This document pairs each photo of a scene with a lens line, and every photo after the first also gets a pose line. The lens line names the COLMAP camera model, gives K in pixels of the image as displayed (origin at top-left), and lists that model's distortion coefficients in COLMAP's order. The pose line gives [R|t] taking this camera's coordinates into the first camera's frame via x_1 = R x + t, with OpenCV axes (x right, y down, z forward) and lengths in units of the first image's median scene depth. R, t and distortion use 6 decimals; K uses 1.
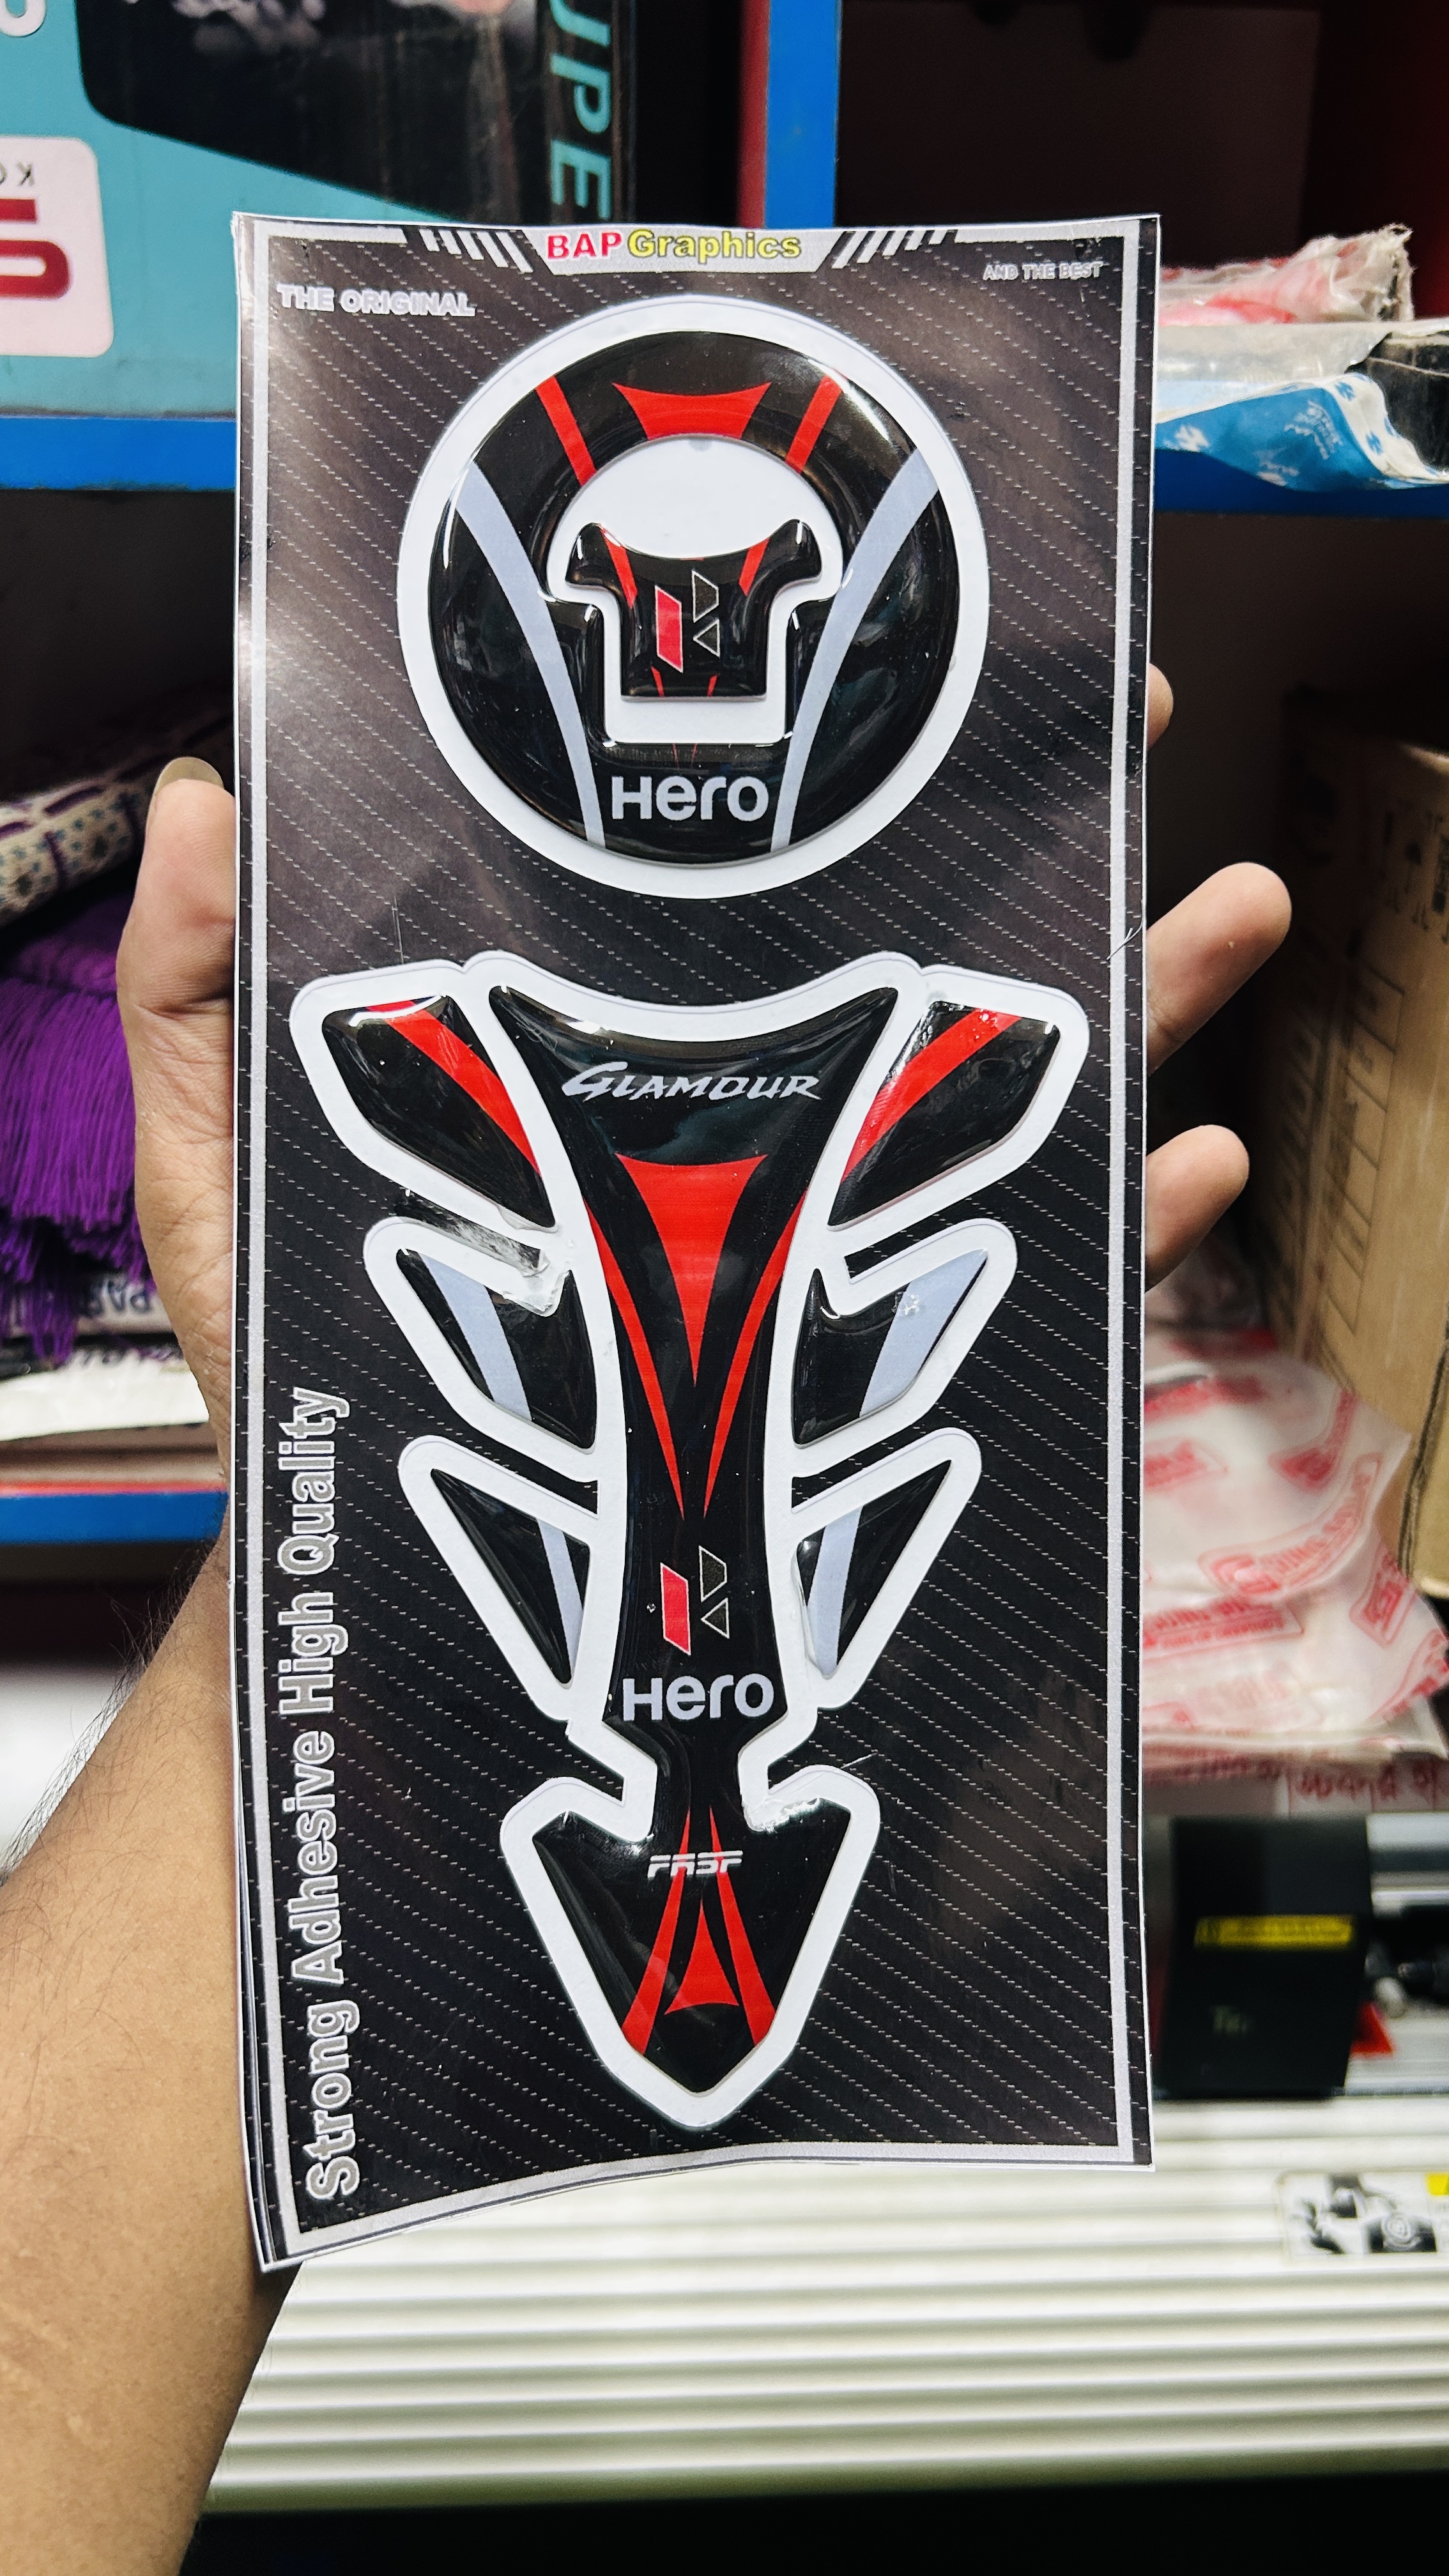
lens RADIAL K [[1948.6, 0, 711.6], [0, 1948.6, 1282.5], [0, 0, 1]] dist [0.002510, -0.013154]
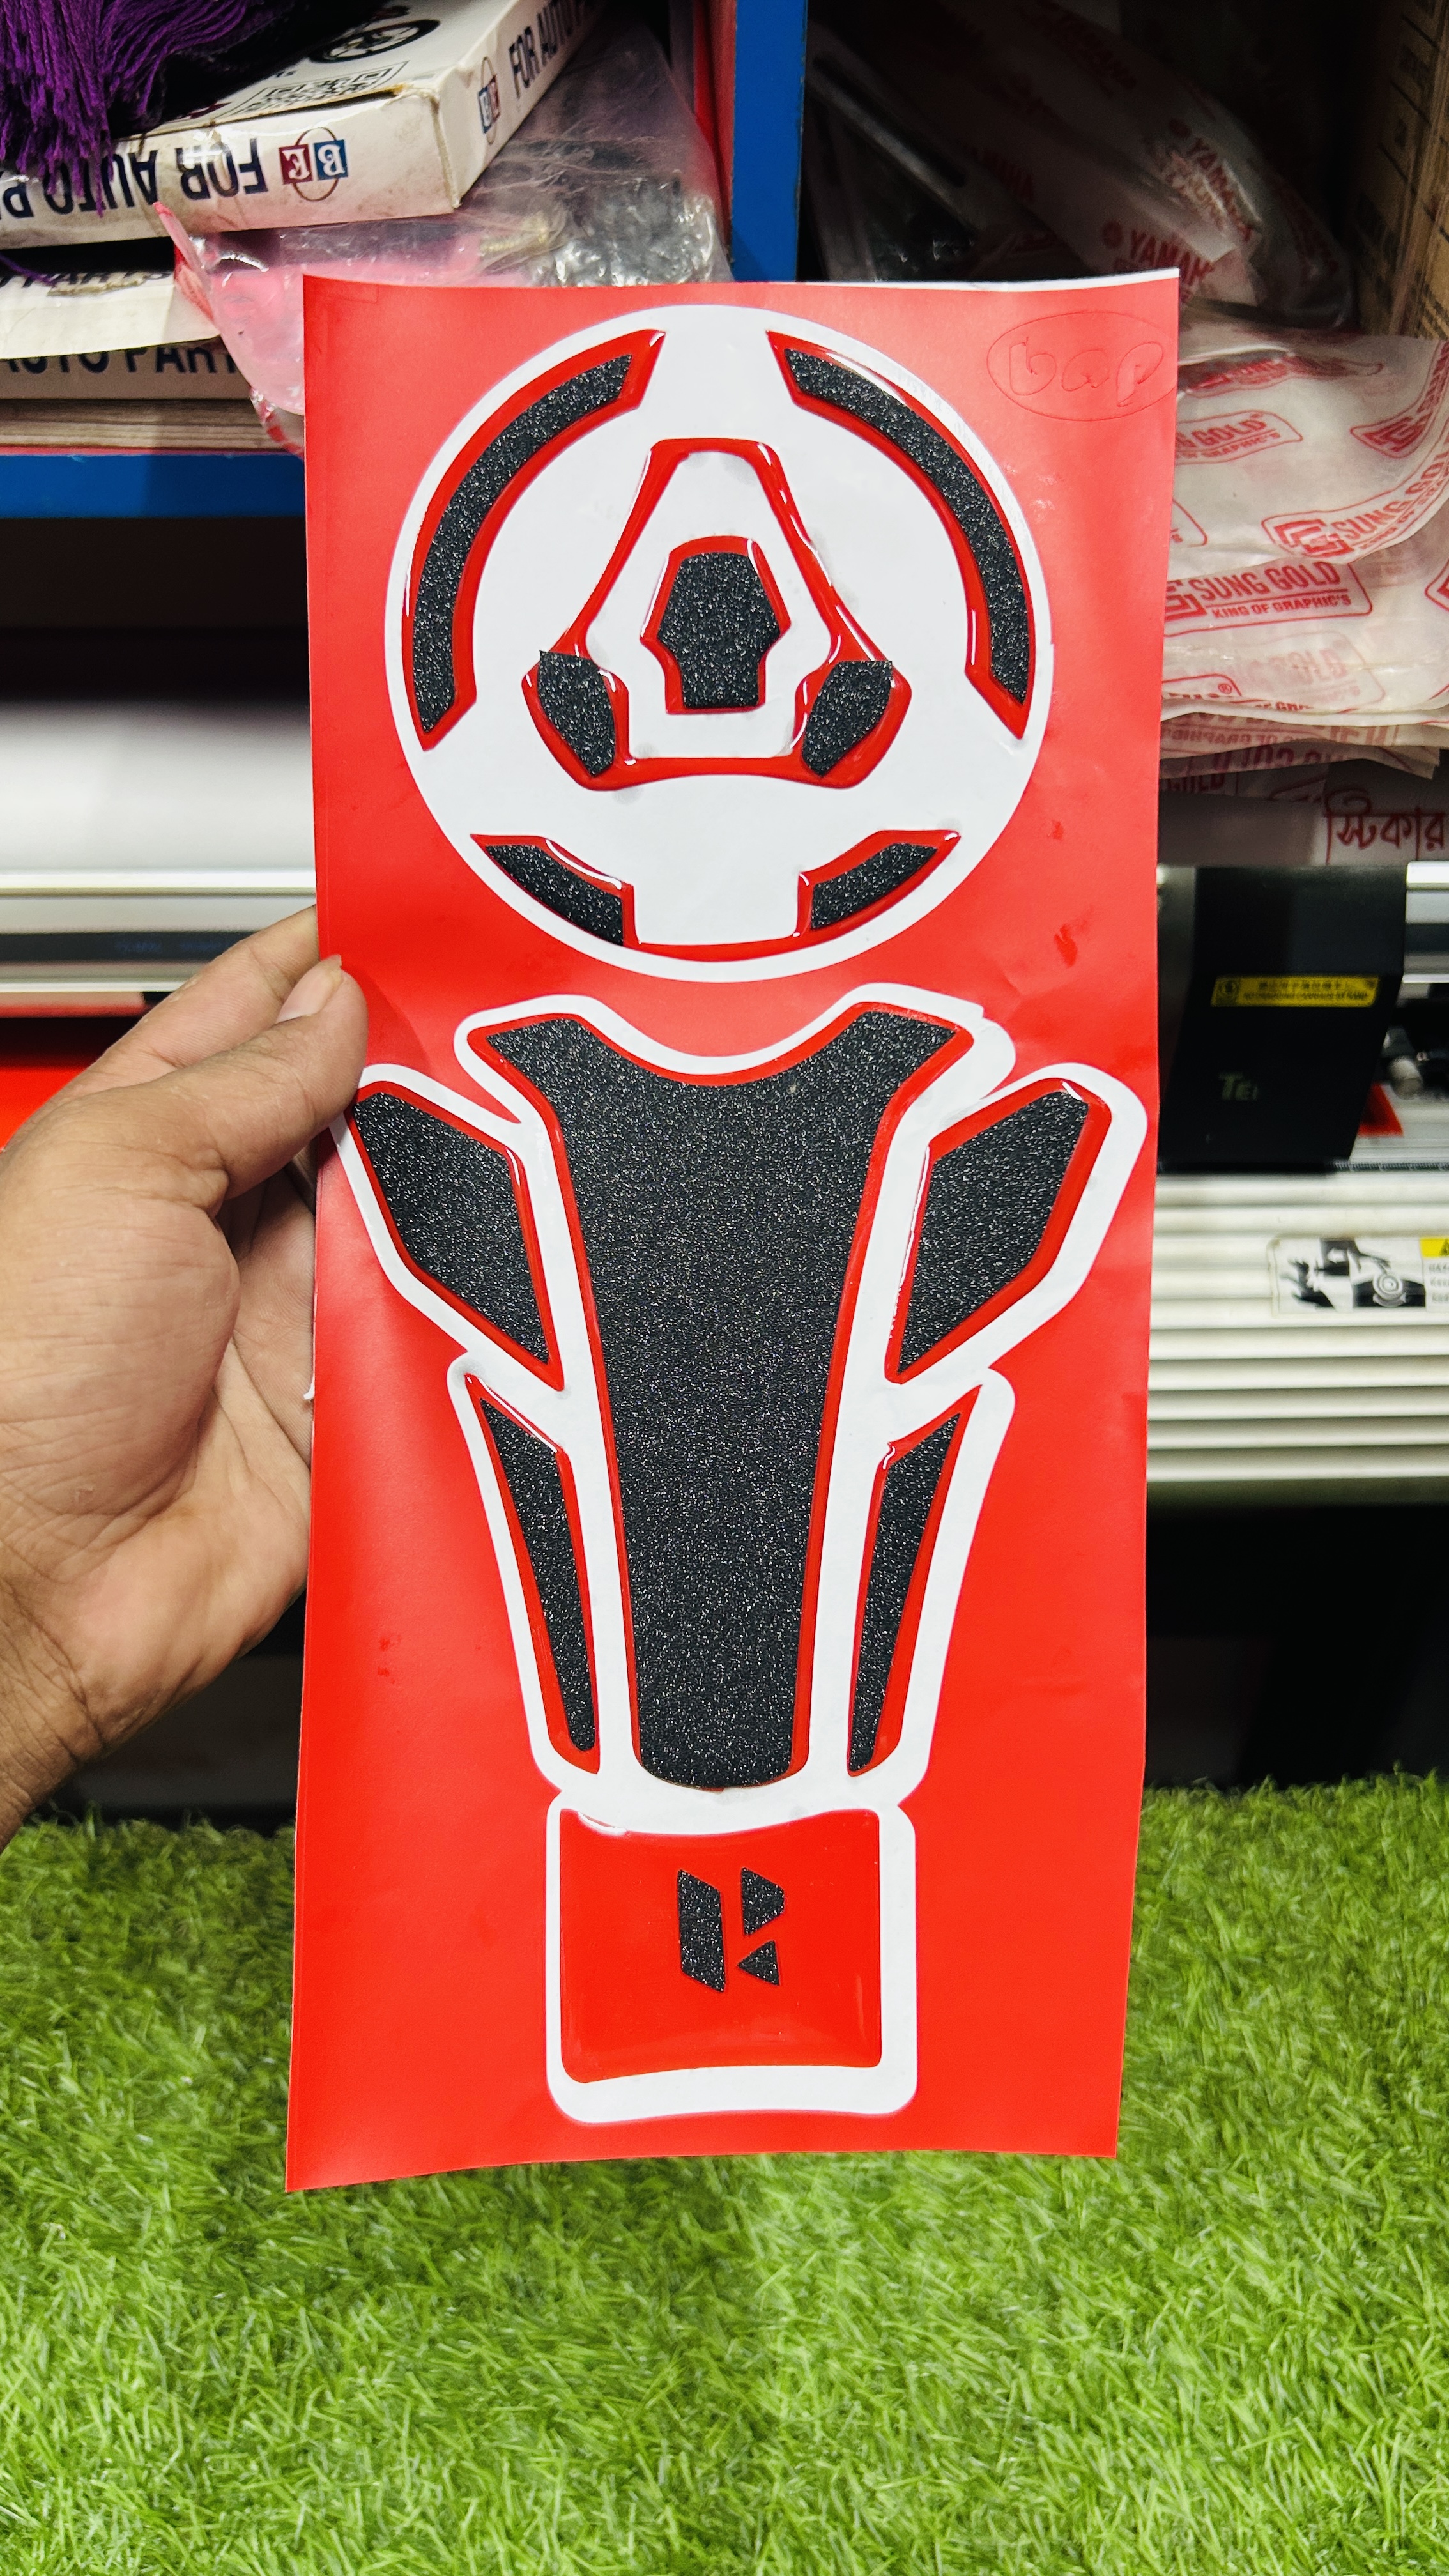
lens RADIAL K [[1918.0, 0, 724.5], [0, 1918.0, 1288.0], [0, 0, 1]] dist [0.003388, -0.014821]
pose [[0.999973, 0.006207, -0.003985, 0.015382], [-0.004483, 0.940408, 0.340019, 0.166925], [0.005859, -0.339991, 0.940410, 0.072828]]
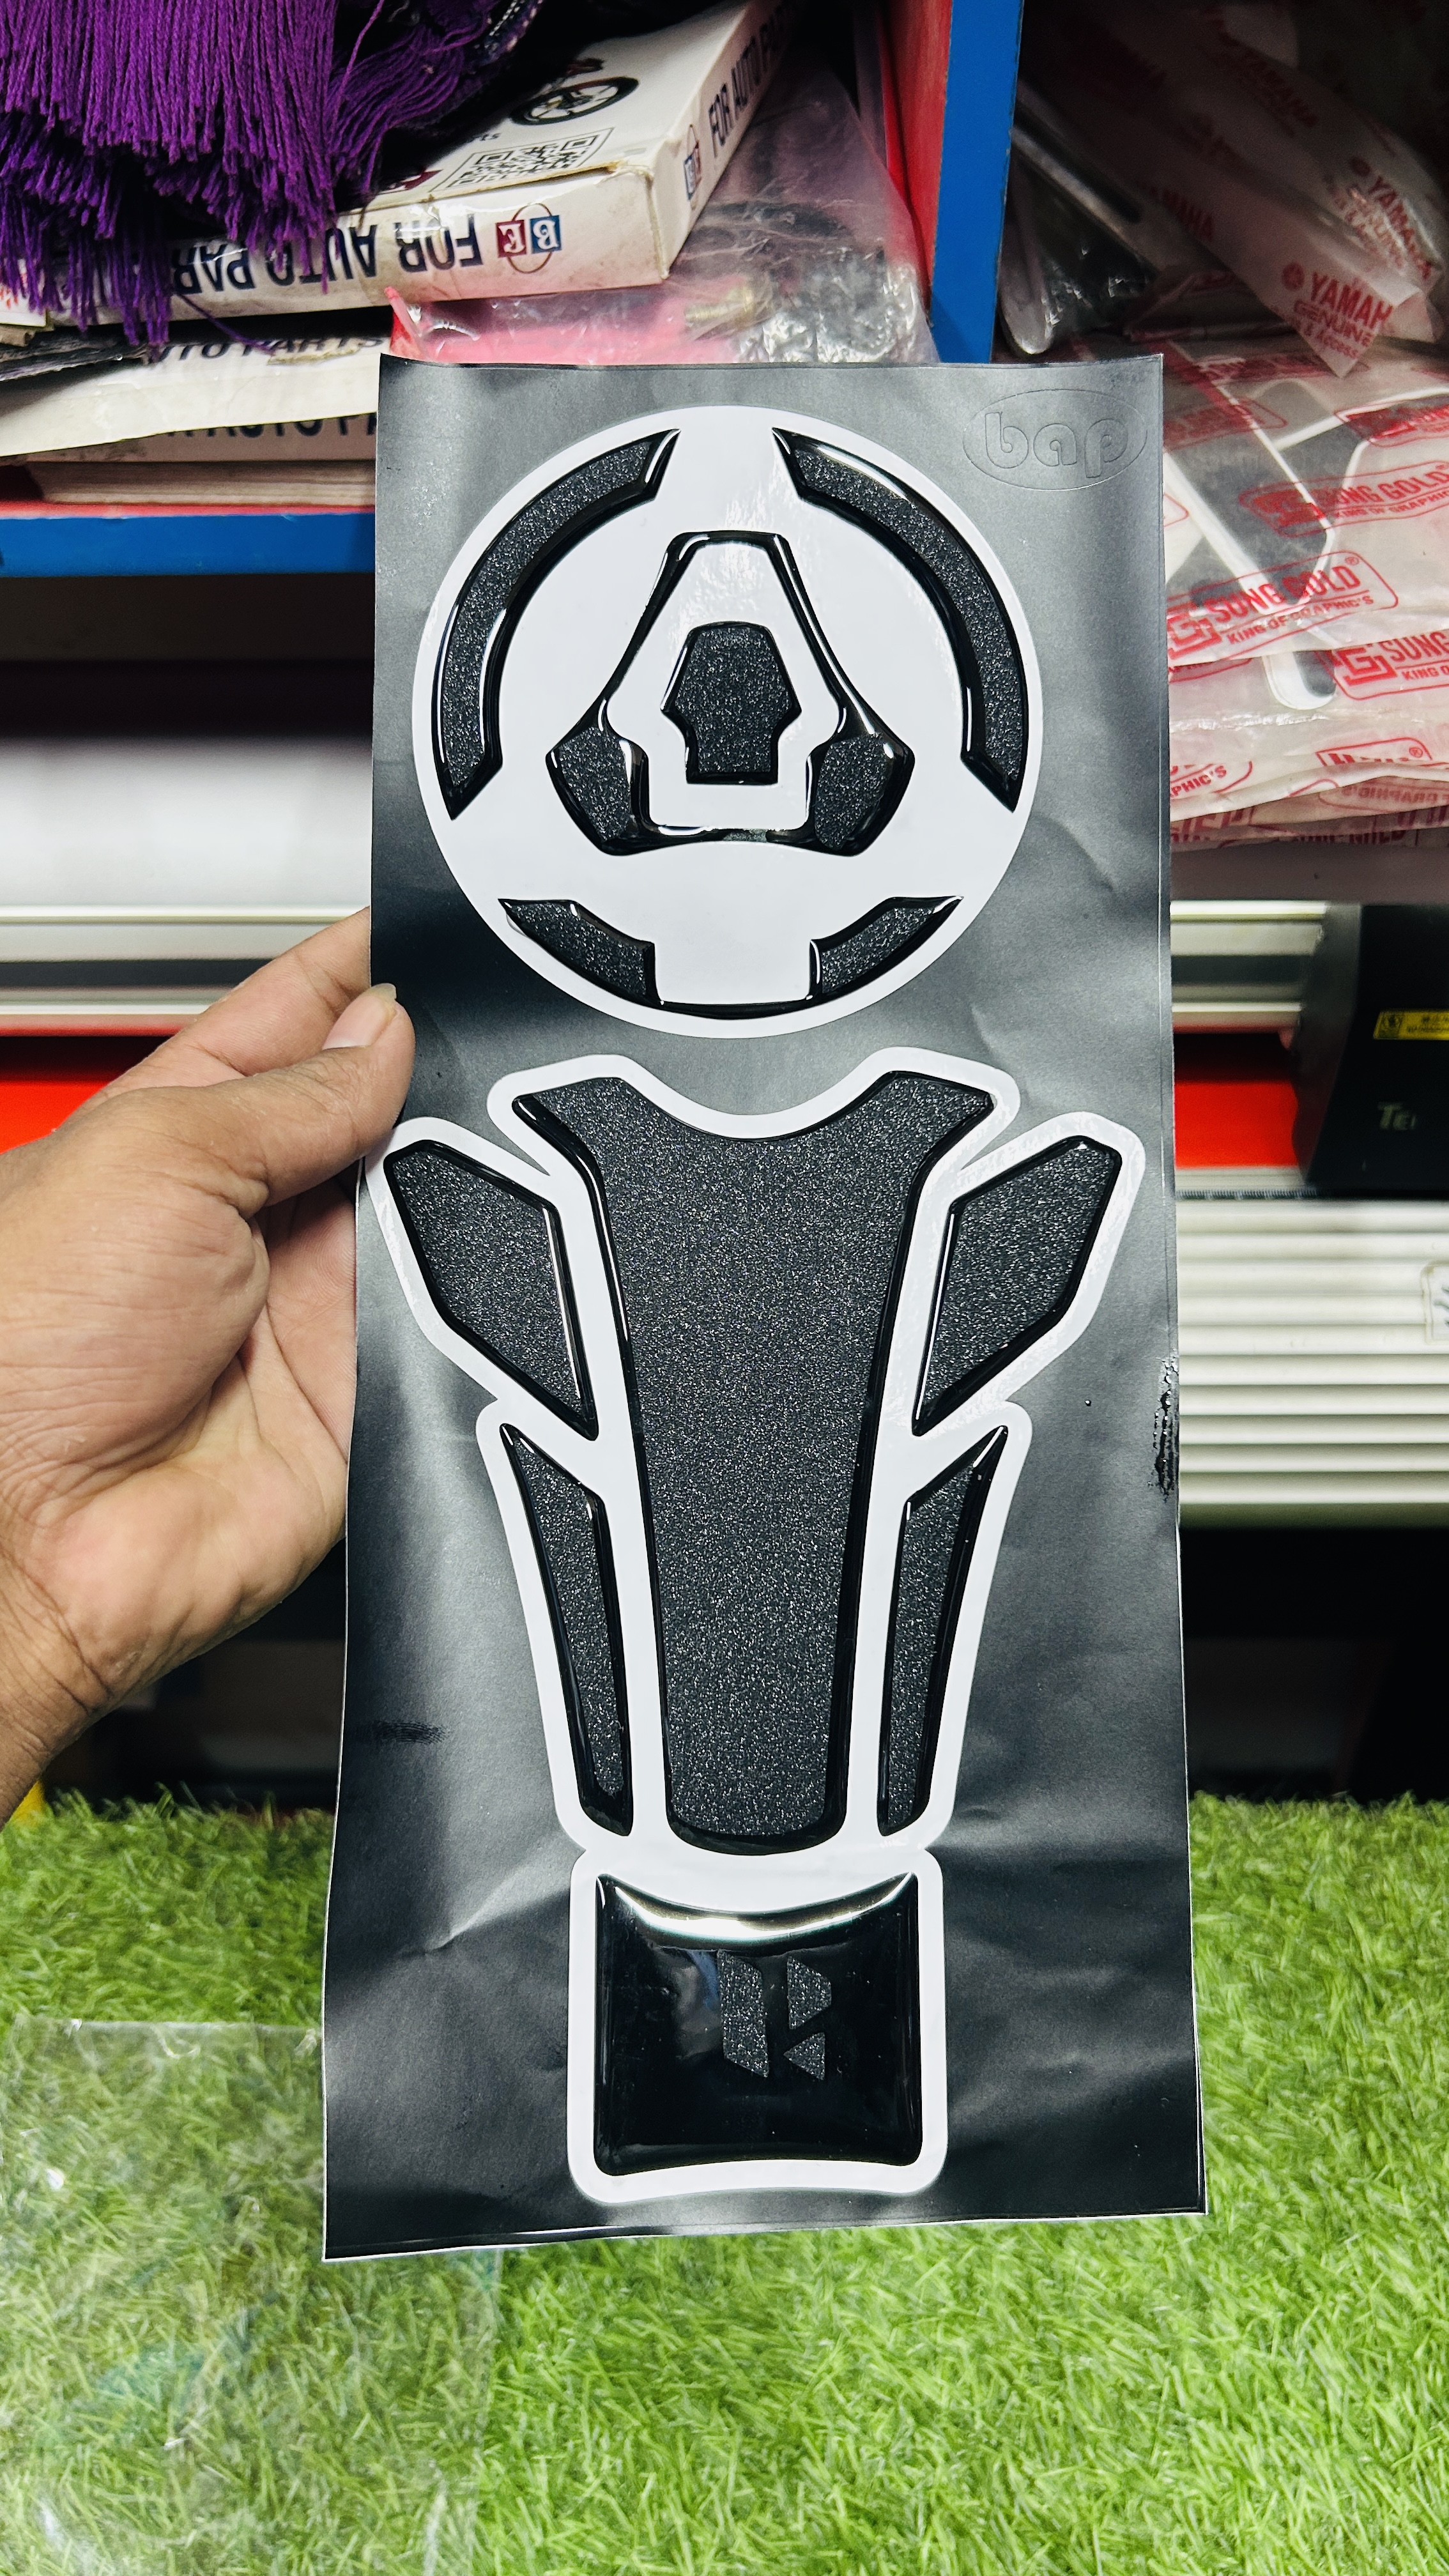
lens RADIAL K [[1929.0, 0, 715.7], [0, 1929.0, 1279.9], [0, 0, 1]] dist [-0.007326, -0.001029]
pose [[0.998852, 0.018591, -0.044154, -0.036871], [-0.001319, 0.931962, 0.362554, 0.115894], [0.047890, -0.362080, 0.930916, 0.055122]]
